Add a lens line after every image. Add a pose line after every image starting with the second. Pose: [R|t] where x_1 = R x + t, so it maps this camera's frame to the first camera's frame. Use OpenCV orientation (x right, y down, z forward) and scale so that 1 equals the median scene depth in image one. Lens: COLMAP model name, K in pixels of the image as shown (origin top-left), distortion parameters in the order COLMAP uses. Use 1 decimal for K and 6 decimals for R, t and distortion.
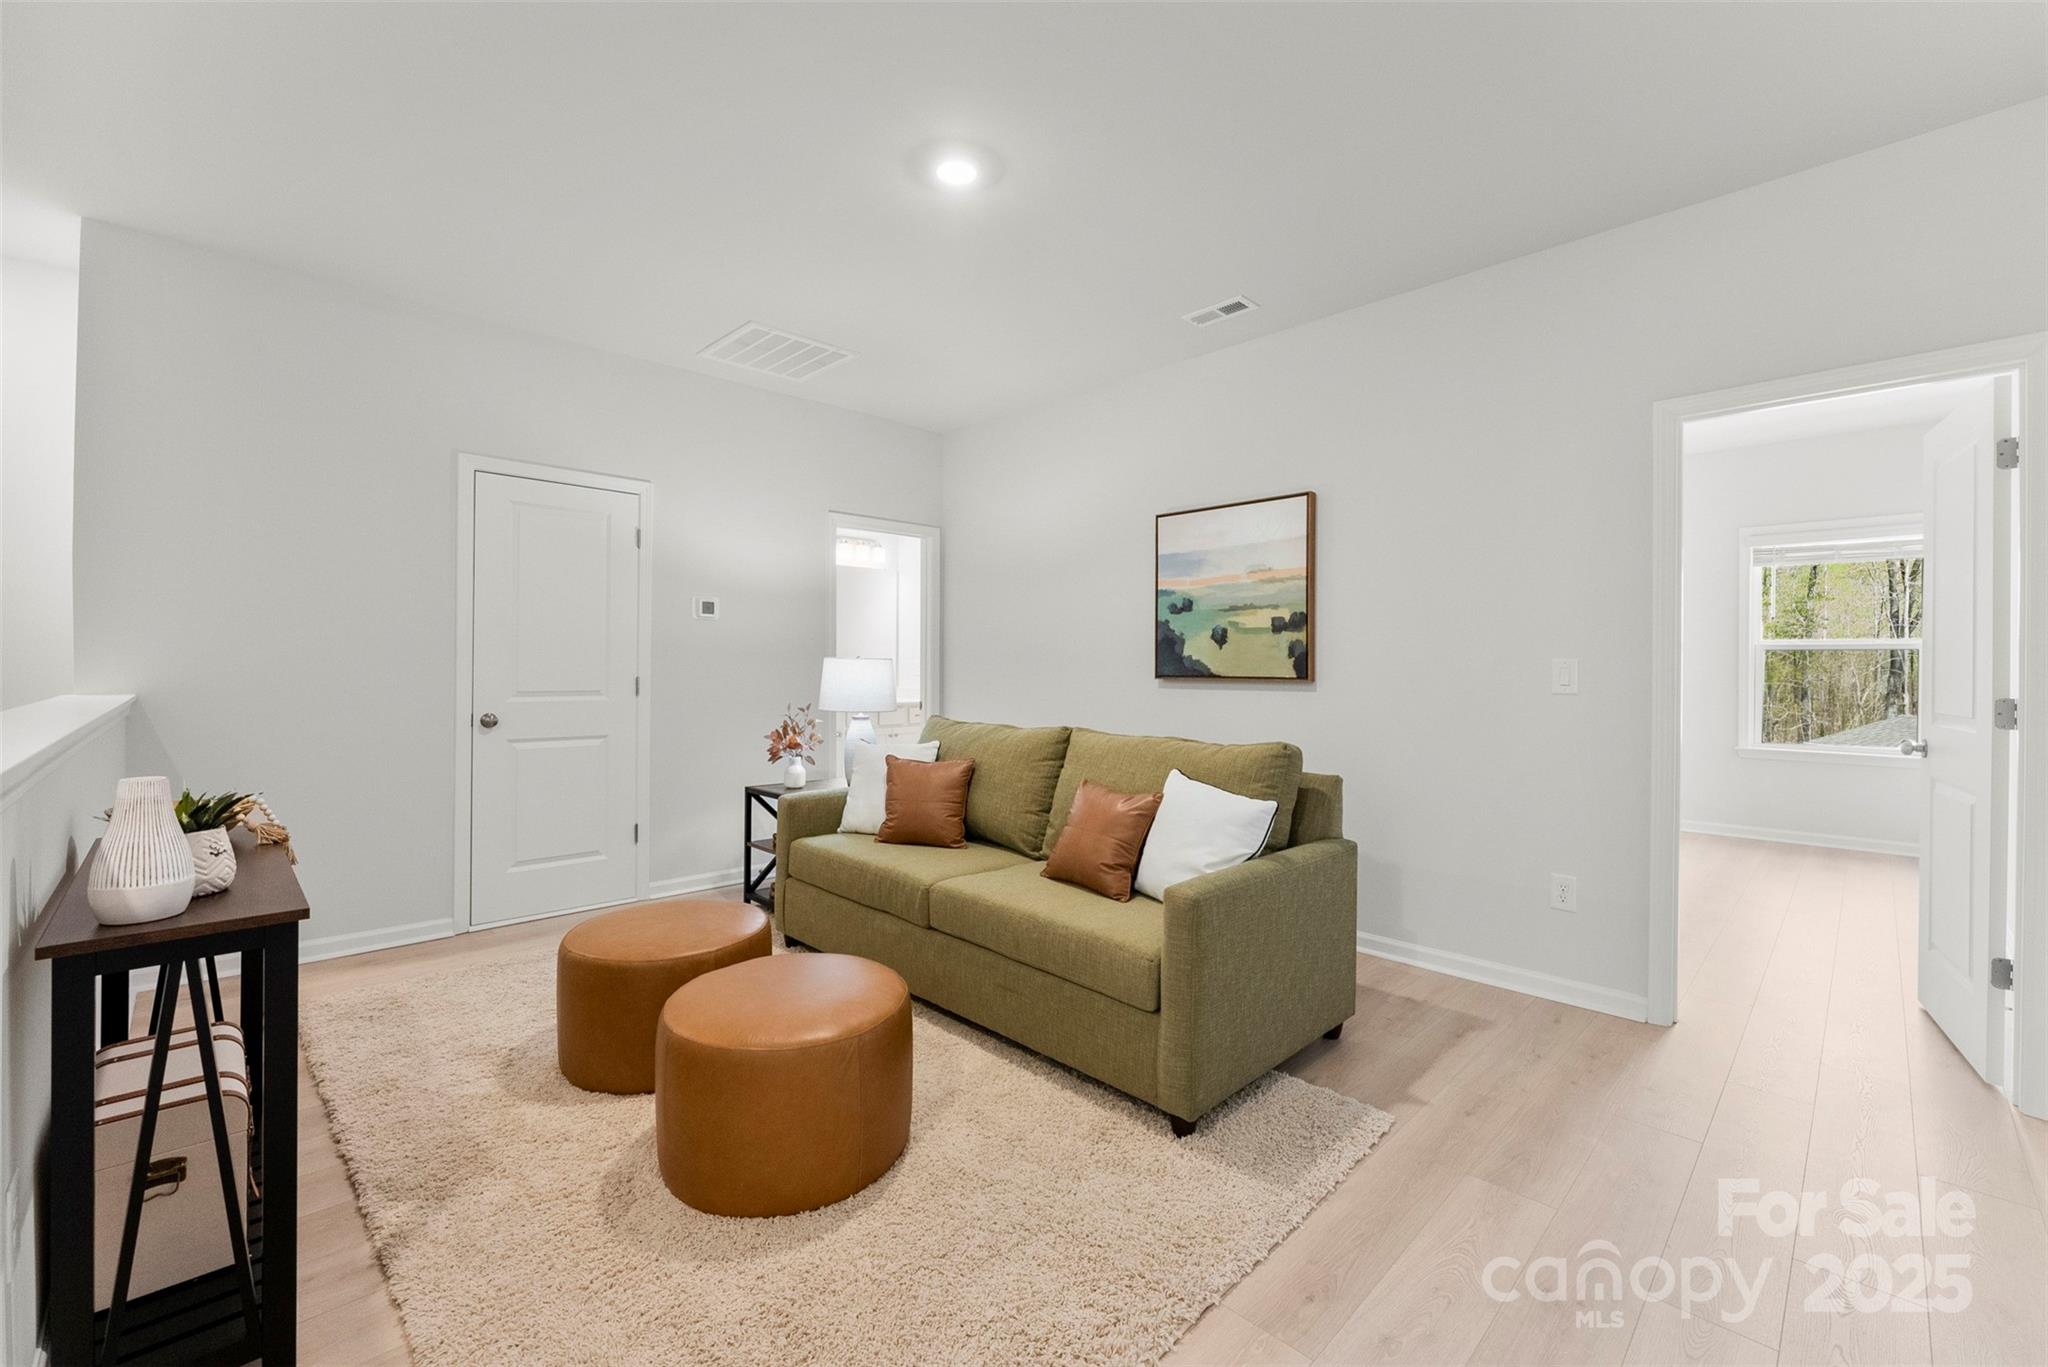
lens RADIAL K [[826.9, 0, 1026.3], [0, 826.9, 670.3], [0, 0, 1]] dist [0.003913, -0.001724]
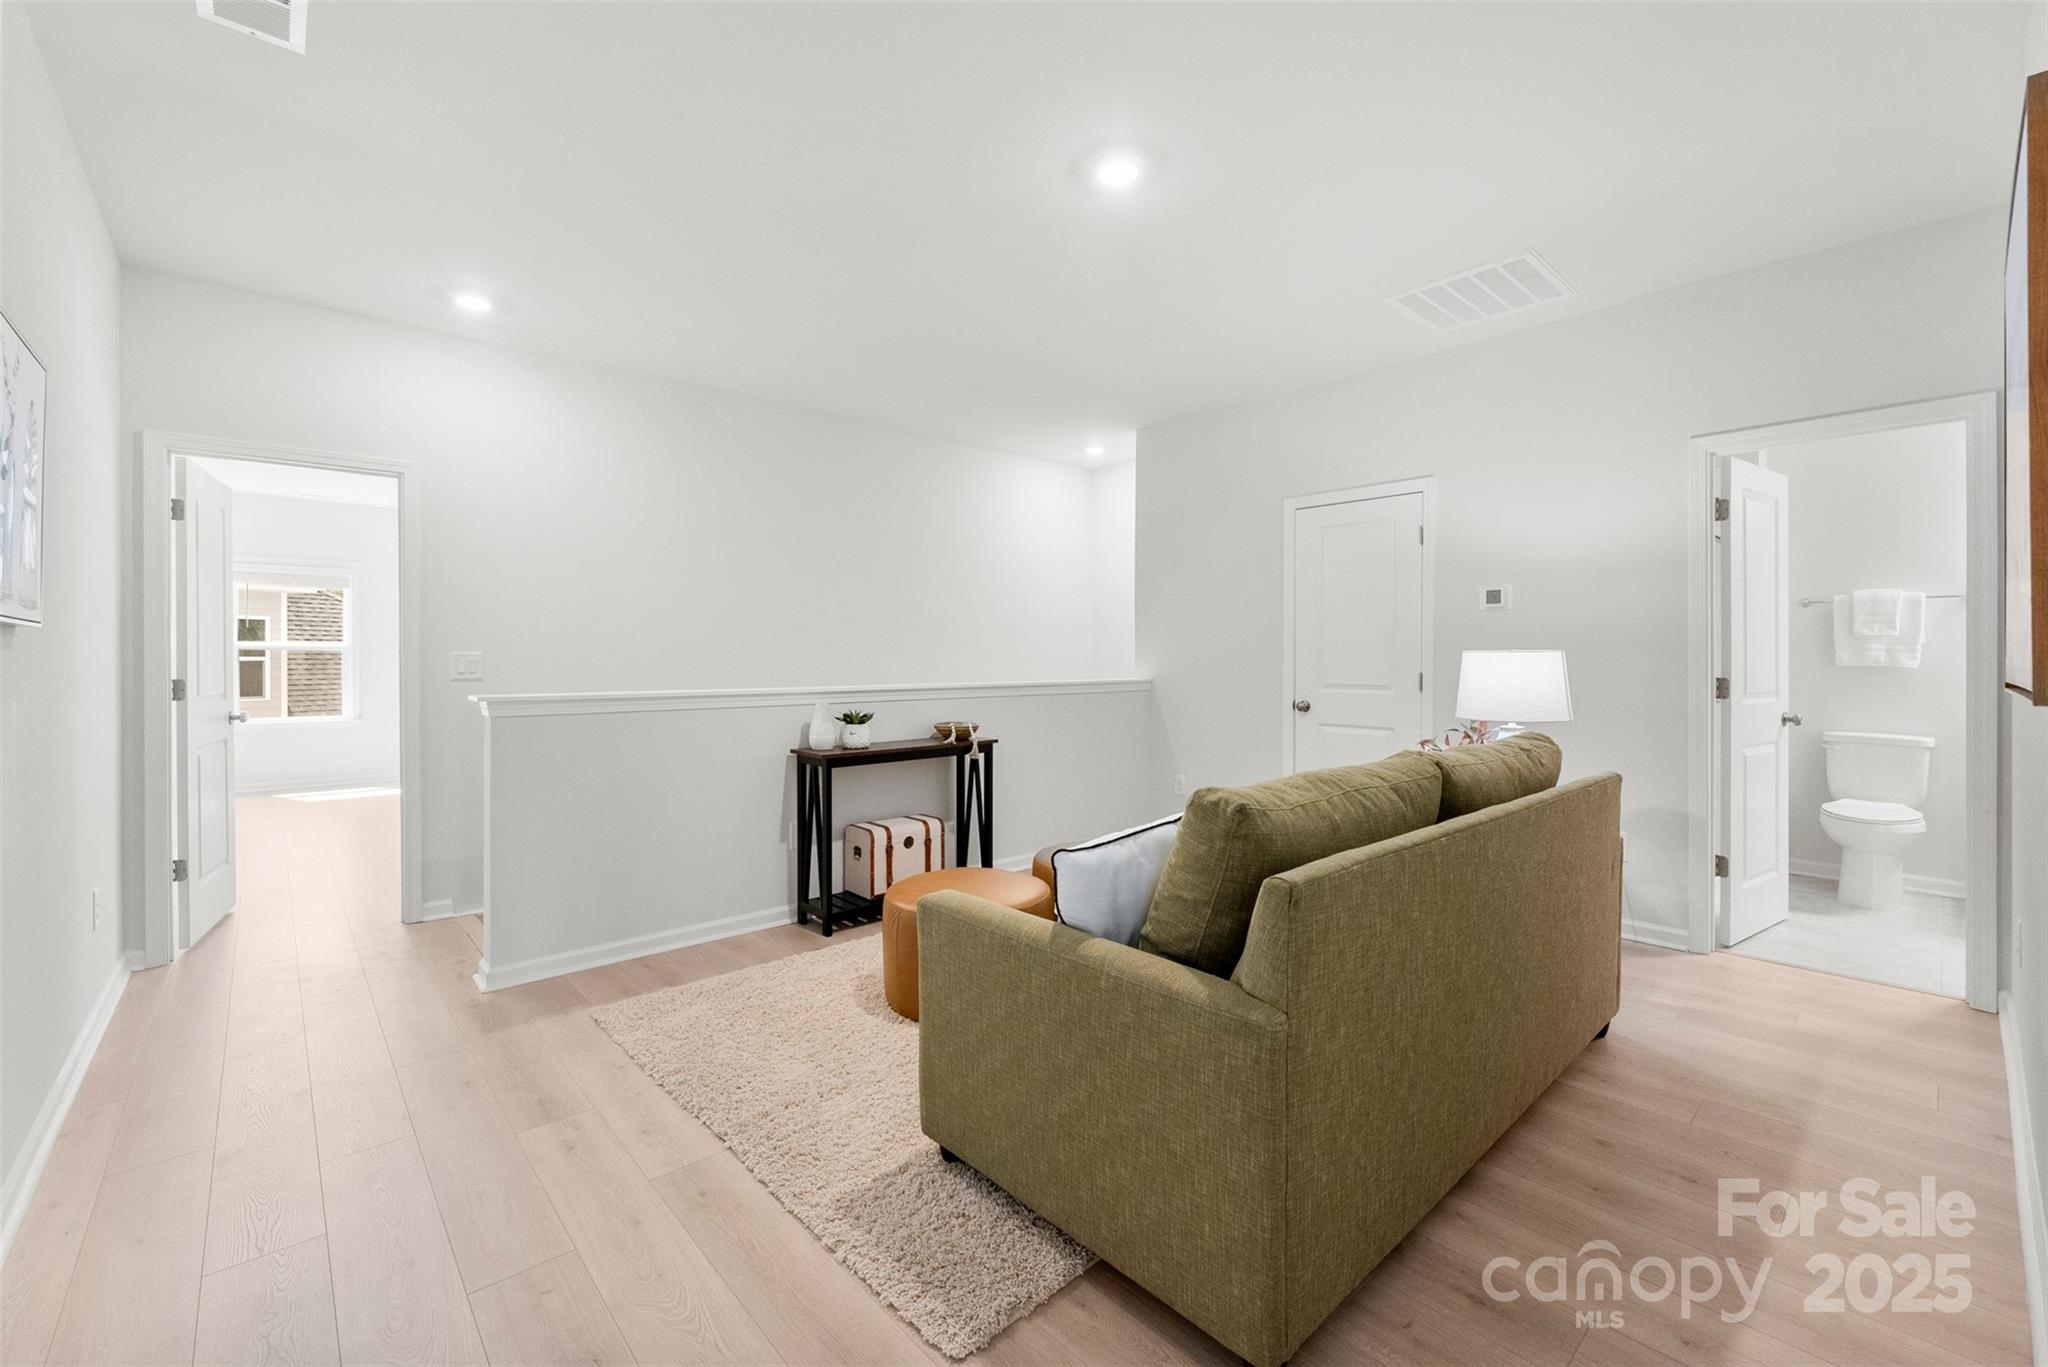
lens RADIAL K [[826.9, 0, 1019.2], [0, 826.9, 665.3], [0, 0, 1]] dist [0.003913, -0.001724]
pose [[-0.024940, 0.001380, -0.999688, 0.851834], [-0.005719, 0.999982, 0.001523, -0.000611], [0.999673, 0.005755, -0.024931, 0.832025]]
